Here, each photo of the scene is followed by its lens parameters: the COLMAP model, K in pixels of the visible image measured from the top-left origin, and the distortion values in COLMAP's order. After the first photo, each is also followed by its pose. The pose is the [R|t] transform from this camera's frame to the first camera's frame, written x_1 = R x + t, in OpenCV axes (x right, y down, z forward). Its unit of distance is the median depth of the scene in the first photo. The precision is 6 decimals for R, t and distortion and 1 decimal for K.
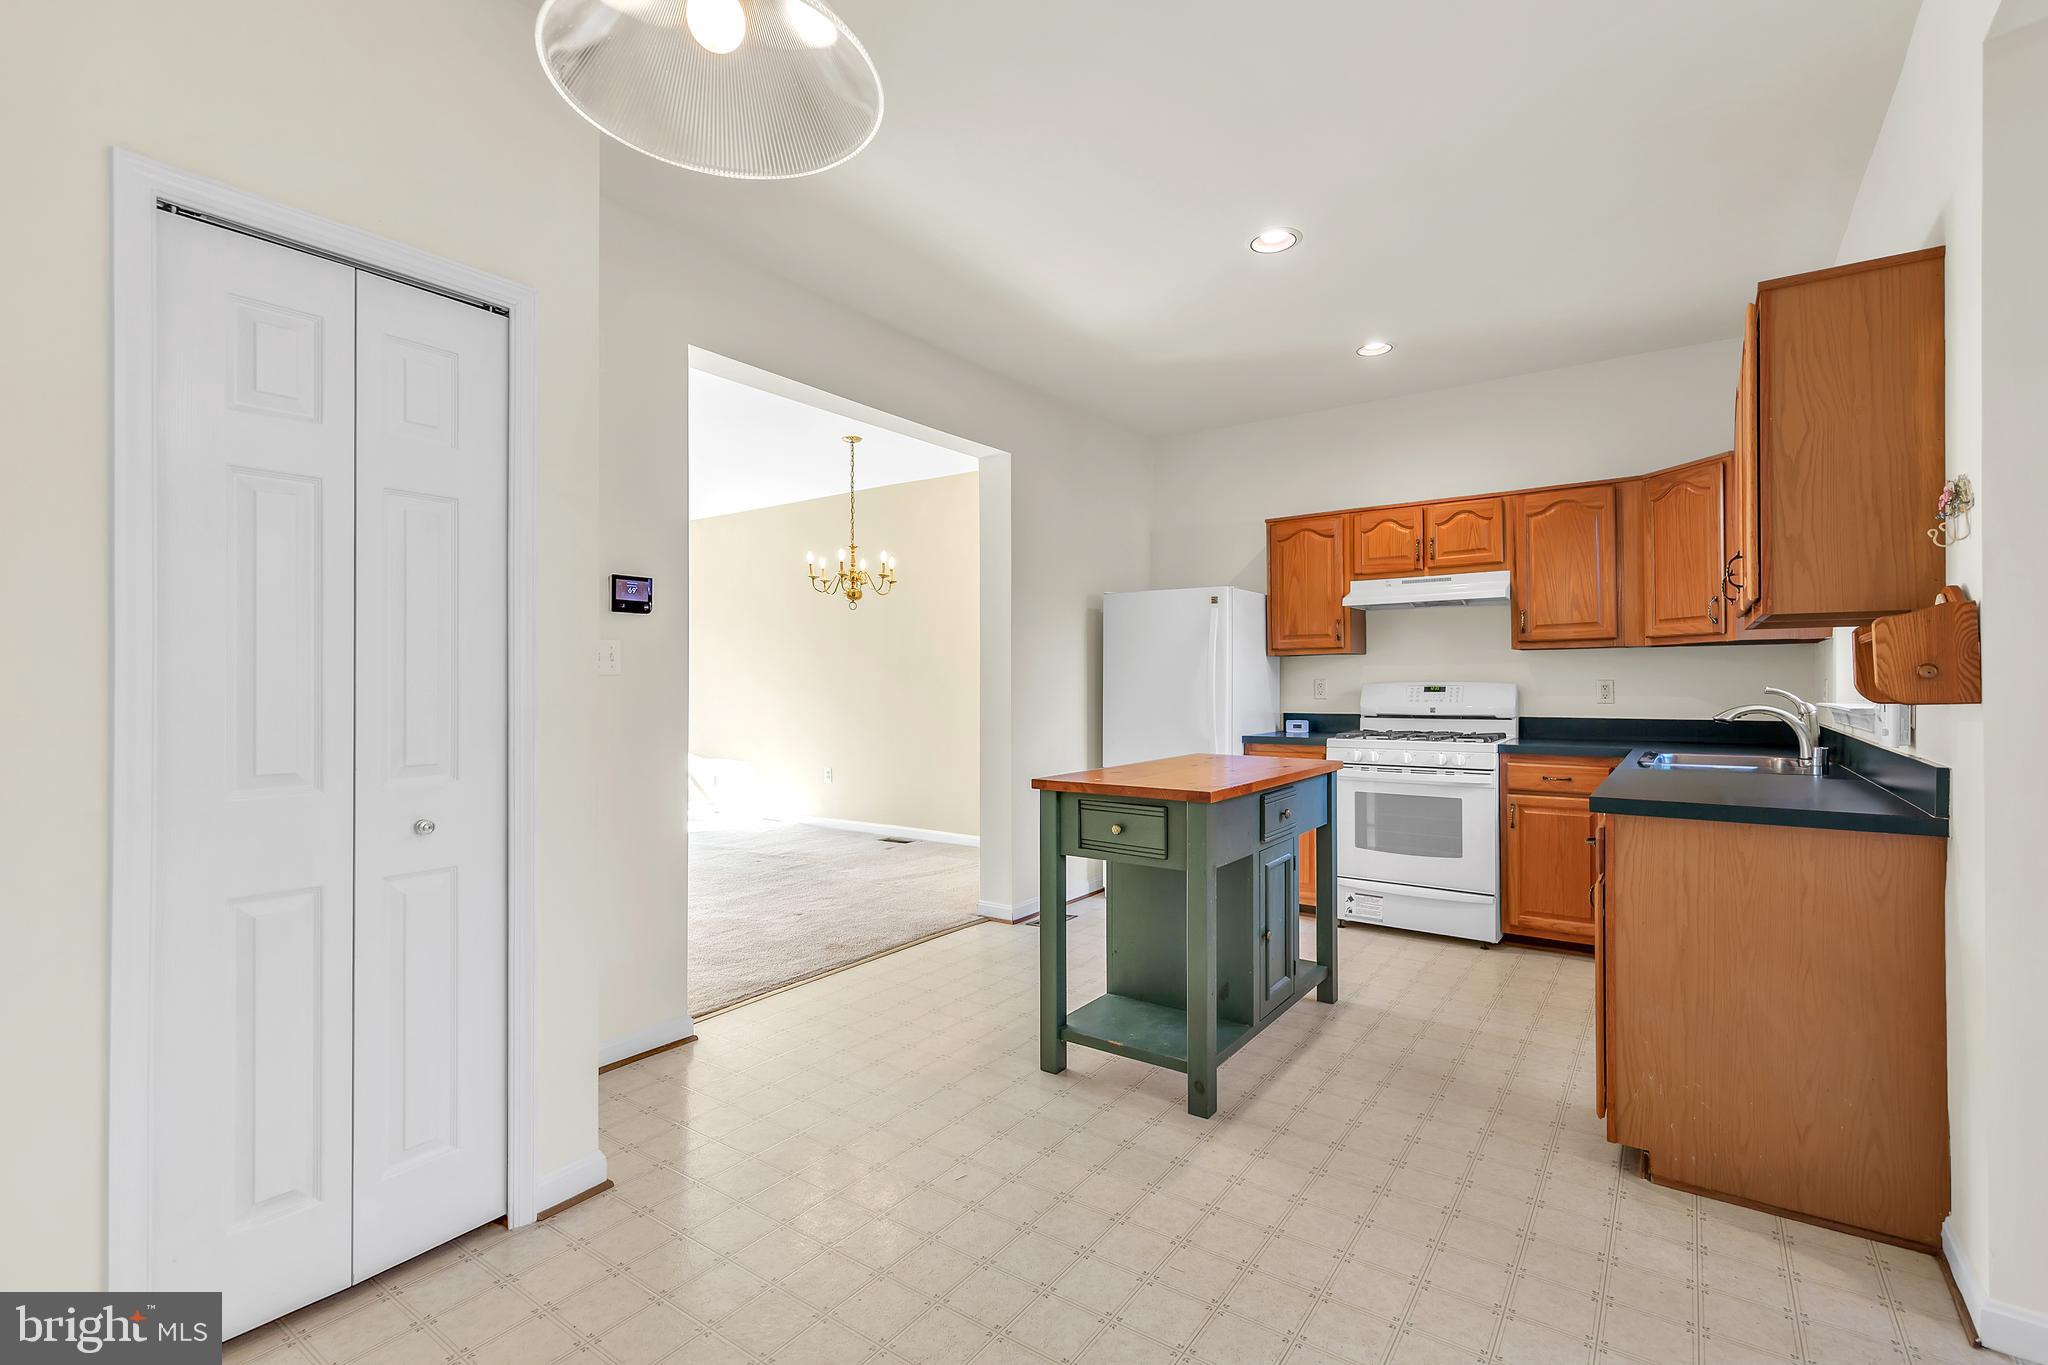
lens RADIAL K [[930.5, 0, 1024.0], [0, 930.5, 682.5], [0, 0, 1]] dist [0.002301, 0.000153]
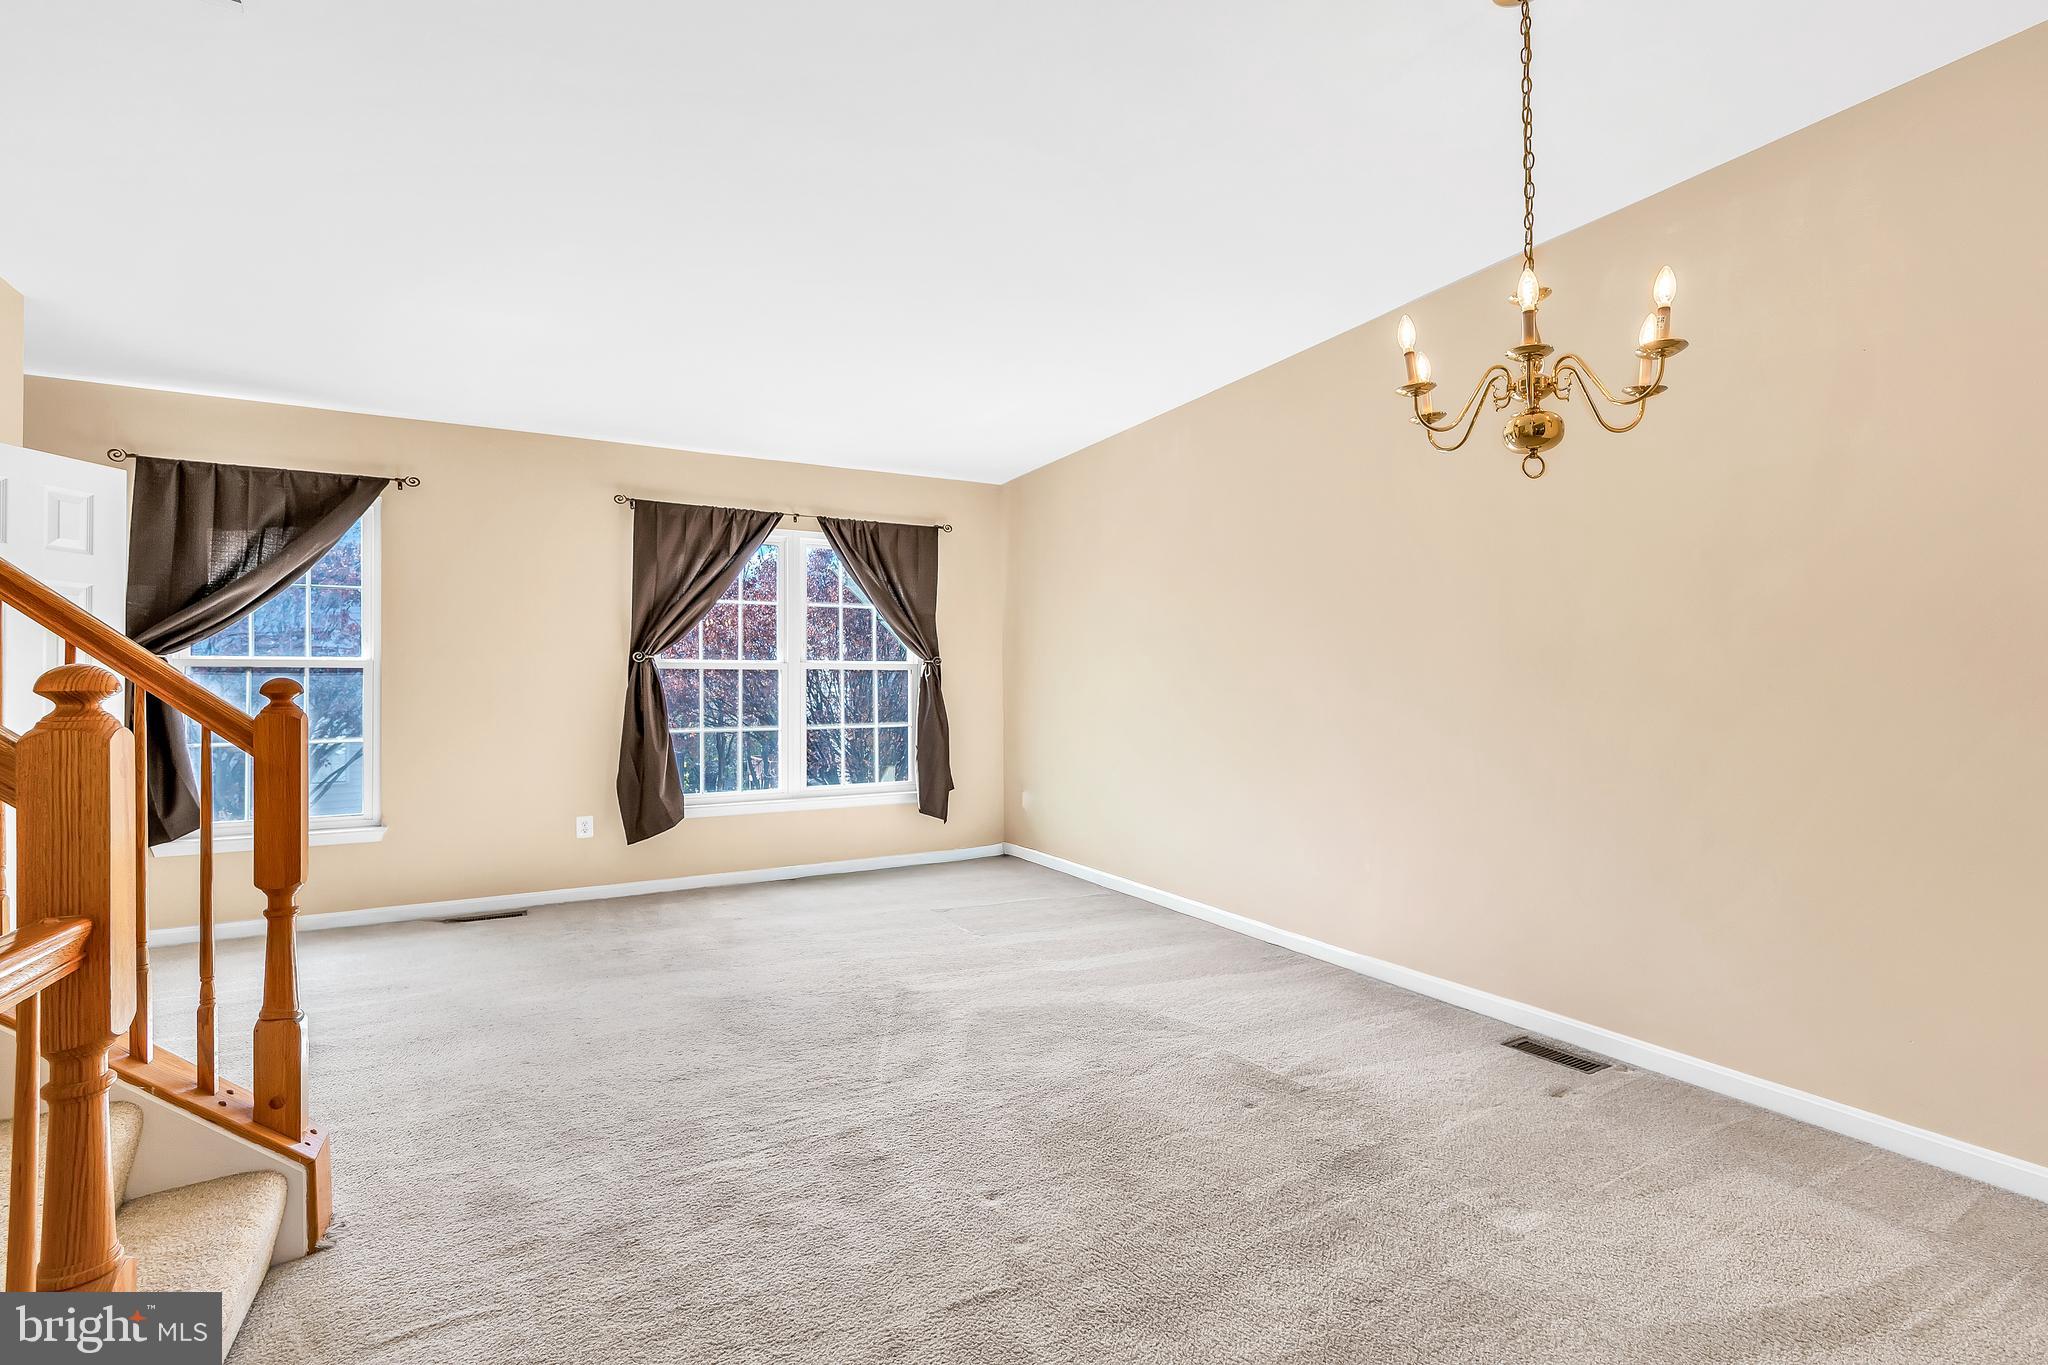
lens RADIAL K [[930.5, 0, 1024.0], [0, 930.5, 682.5], [0, 0, 1]] dist [0.002301, 0.000153]
pose [[0.890367, -0.004301, -0.455223, -0.233115], [0.005458, 0.999984, 0.001227, -0.009369], [0.455211, -0.003577, 0.890376, 0.748543]]
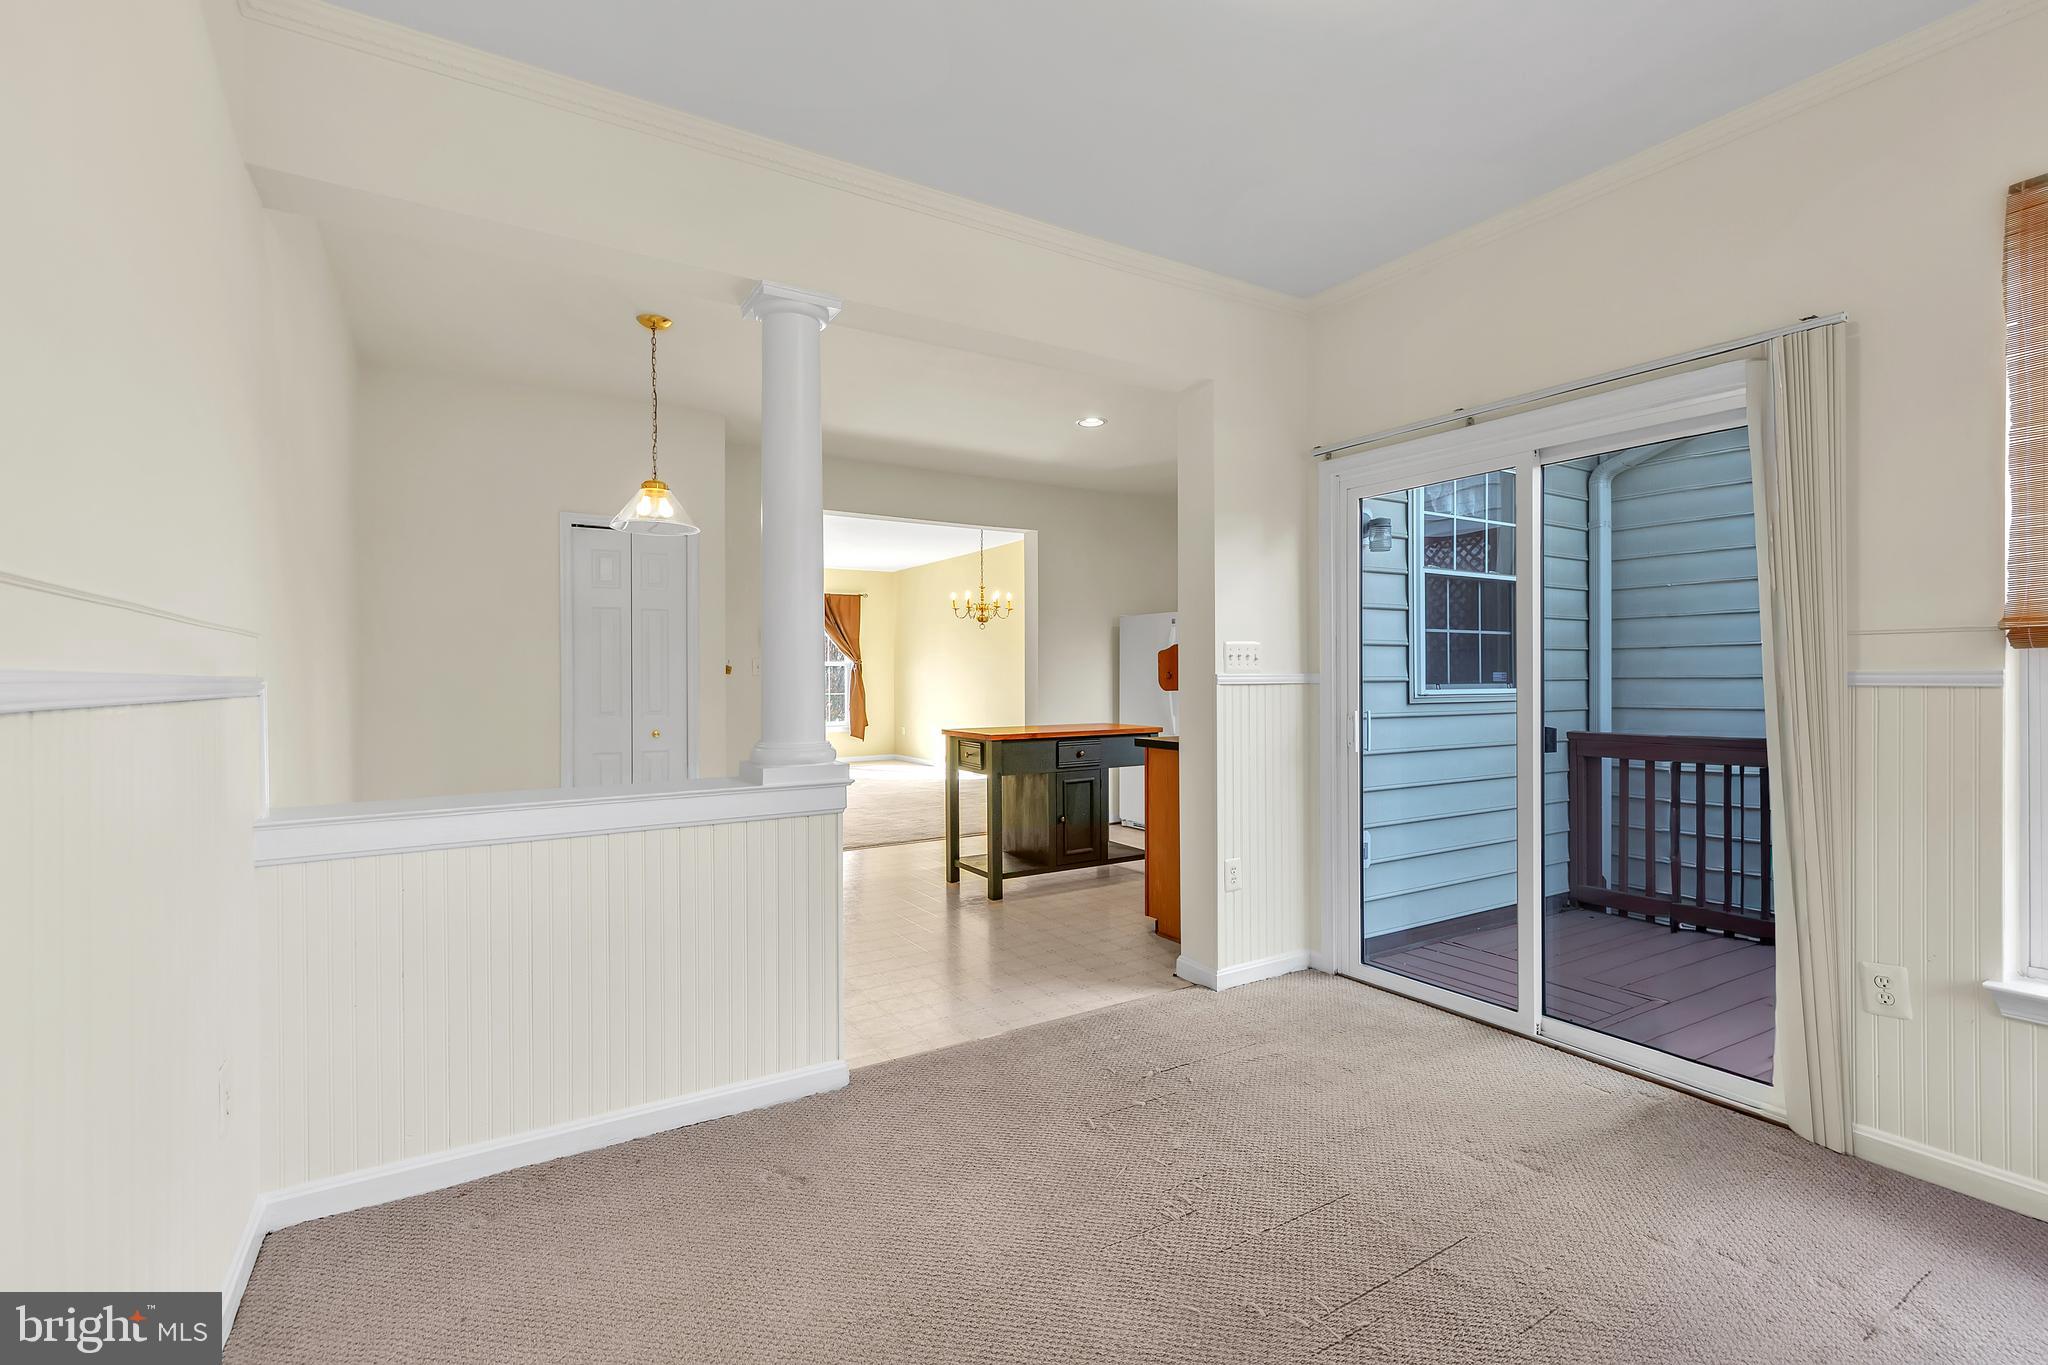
lens RADIAL K [[939.0, 0, 1068.6], [0, 939.0, 676.2], [0, 0, 1]] dist [-0.000567, -0.000184]
pose [[0.933617, 0.002266, -0.358264, 0.592331], [-0.001063, 0.999993, 0.003555, -0.008174], [0.358270, -0.002938, 0.933613, -0.450300]]
